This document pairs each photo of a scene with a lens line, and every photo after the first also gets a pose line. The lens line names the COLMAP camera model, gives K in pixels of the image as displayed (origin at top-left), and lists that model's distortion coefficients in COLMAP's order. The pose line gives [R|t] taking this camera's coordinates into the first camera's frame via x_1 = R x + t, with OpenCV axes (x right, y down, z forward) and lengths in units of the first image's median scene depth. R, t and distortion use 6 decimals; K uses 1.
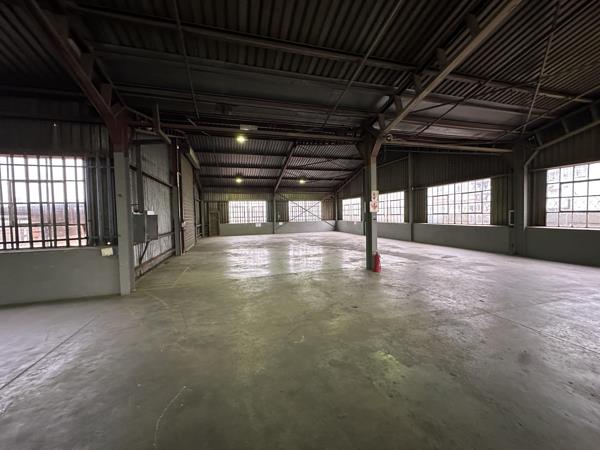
lens RADIAL K [[241.4, 0, 300.0], [0, 241.4, 225.0], [0, 0, 1]] dist [-0.003202, -0.000223]
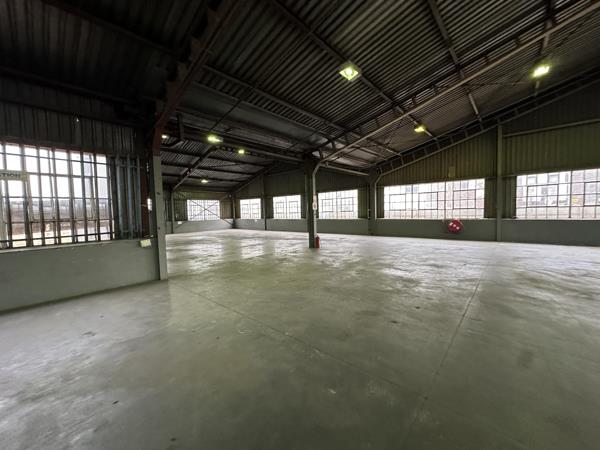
lens RADIAL K [[241.4, 0, 300.0], [0, 241.4, 225.0], [0, 0, 1]] dist [-0.003202, -0.000223]
pose [[0.848315, -0.028465, 0.528726, -0.567670], [0.028475, 0.999561, 0.008127, 0.028096], [-0.528726, 0.008162, 0.848753, -0.247356]]
